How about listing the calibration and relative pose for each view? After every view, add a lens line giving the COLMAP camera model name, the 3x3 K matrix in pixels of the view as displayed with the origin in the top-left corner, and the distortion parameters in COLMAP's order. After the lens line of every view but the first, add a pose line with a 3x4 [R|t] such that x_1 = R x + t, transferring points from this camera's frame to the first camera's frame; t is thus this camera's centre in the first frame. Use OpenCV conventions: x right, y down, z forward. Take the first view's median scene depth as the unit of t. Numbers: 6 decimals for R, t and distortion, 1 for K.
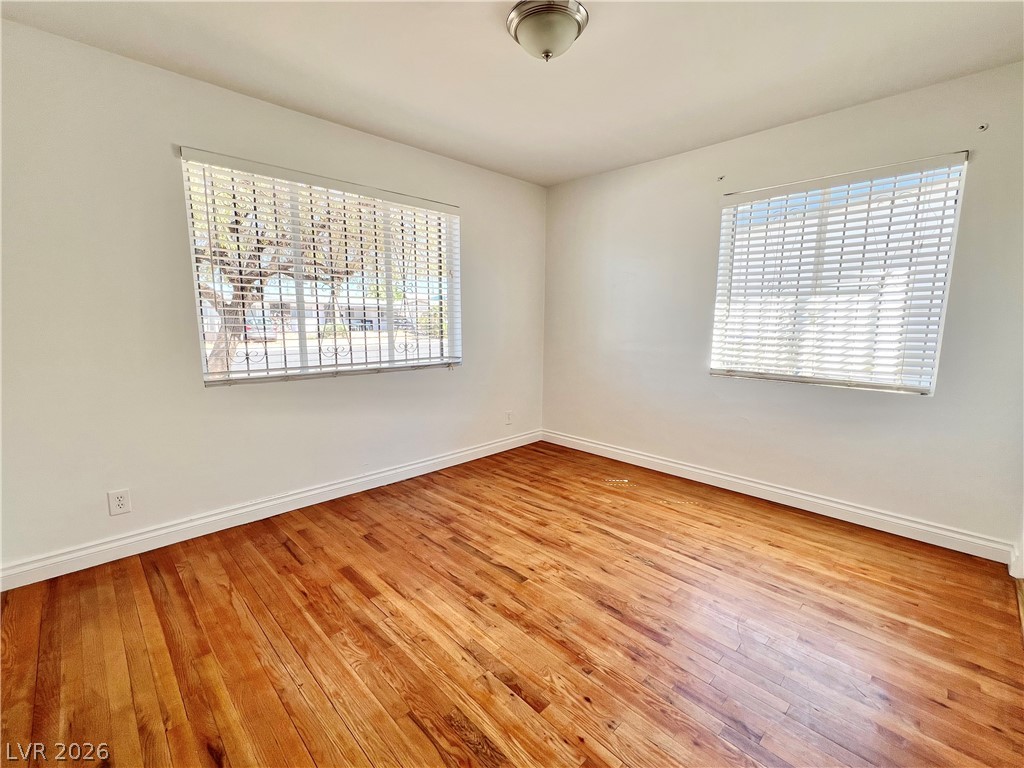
lens RADIAL K [[447.7, 0, 509.9], [0, 447.7, 386.9], [0, 0, 1]] dist [-0.000285, 0.000240]
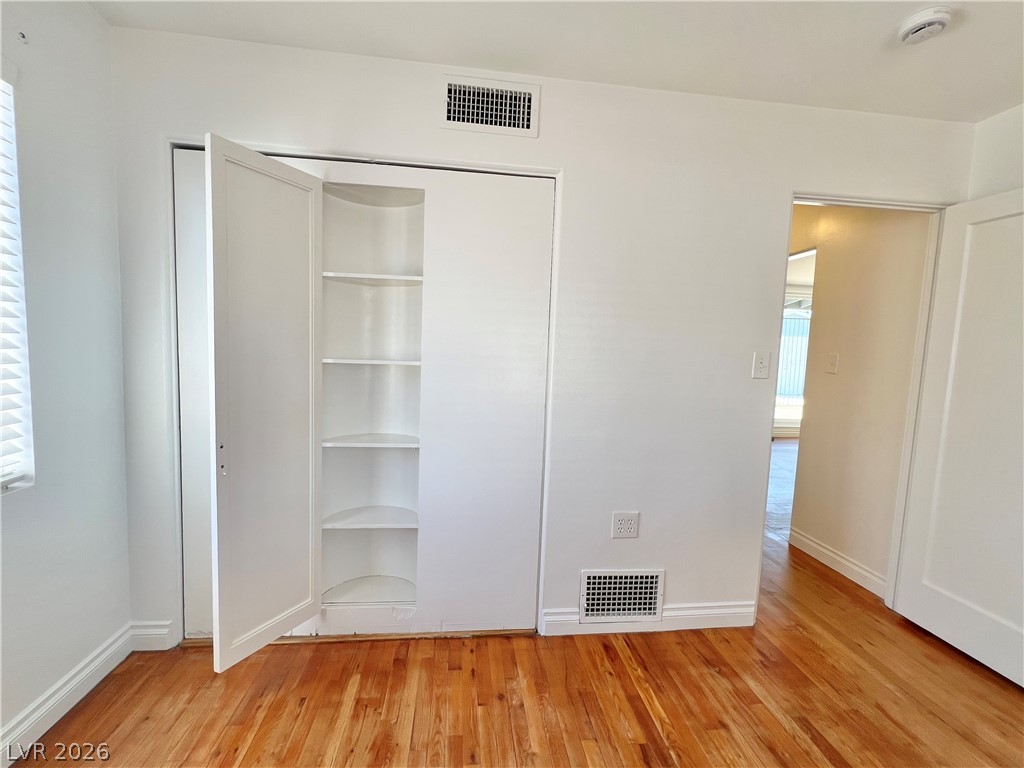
lens RADIAL K [[447.7, 0, 508.7], [0, 447.7, 385.1], [0, 0, 1]] dist [-0.000285, 0.000240]
pose [[-0.790831, -0.087838, 0.605698, 0.133128], [0.050290, 0.976975, 0.207342, -0.210330], [-0.609965, 0.194433, -0.768205, 1.139932]]
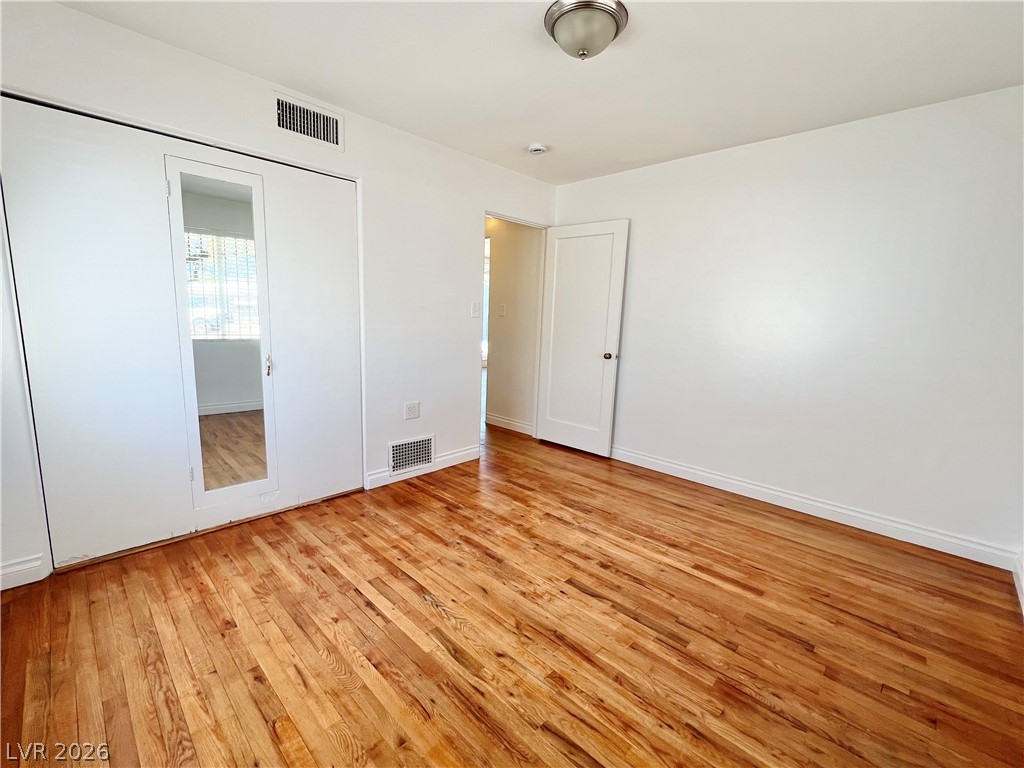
lens RADIAL K [[447.7, 0, 511.7], [0, 447.7, 387.5], [0, 0, 1]] dist [-0.000285, 0.000240]
pose [[-0.998775, -0.034145, -0.035814, 0.201388], [-0.043609, 0.949422, 0.310961, -0.275052], [0.023385, 0.312142, -0.949748, 1.741268]]
